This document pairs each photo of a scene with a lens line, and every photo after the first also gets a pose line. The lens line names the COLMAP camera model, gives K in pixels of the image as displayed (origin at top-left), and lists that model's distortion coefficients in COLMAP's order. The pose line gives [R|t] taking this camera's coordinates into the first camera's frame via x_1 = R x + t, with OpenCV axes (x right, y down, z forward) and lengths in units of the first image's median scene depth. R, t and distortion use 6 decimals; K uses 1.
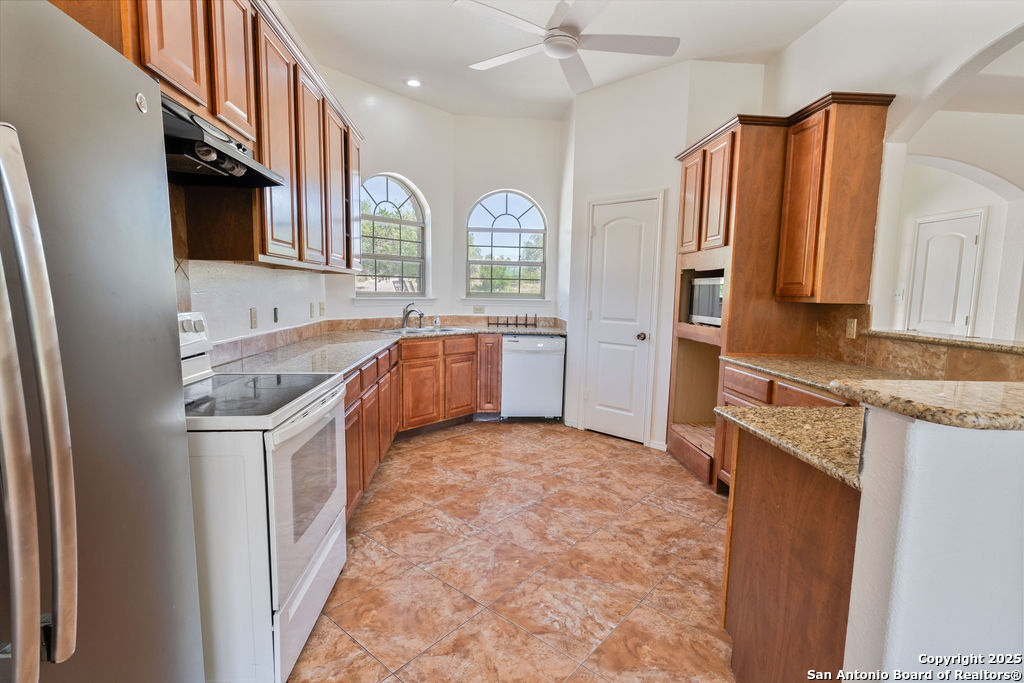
lens RADIAL K [[485.9, 0, 515.6], [0, 485.9, 342.4], [0, 0, 1]] dist [0.001819, -0.000337]
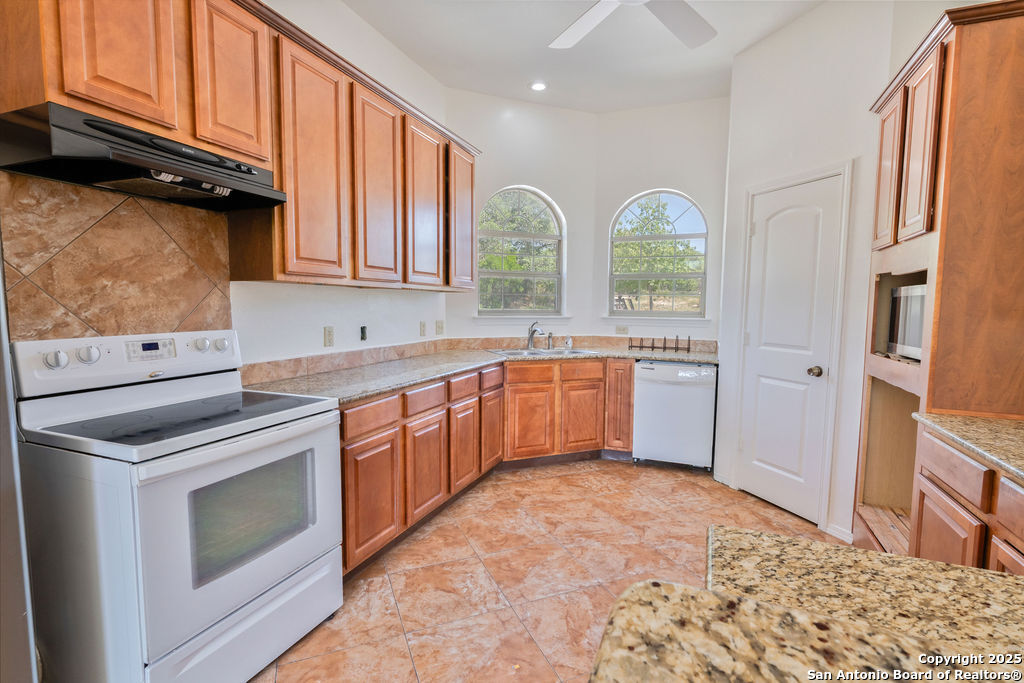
lens RADIAL K [[485.9, 0, 515.6], [0, 485.9, 342.4], [0, 0, 1]] dist [0.001819, -0.000337]
pose [[0.893216, 0.025121, -0.448925, 0.184005], [-0.041492, 0.998783, -0.026666, -0.017091], [0.447708, 0.042445, 0.893172, 0.172148]]
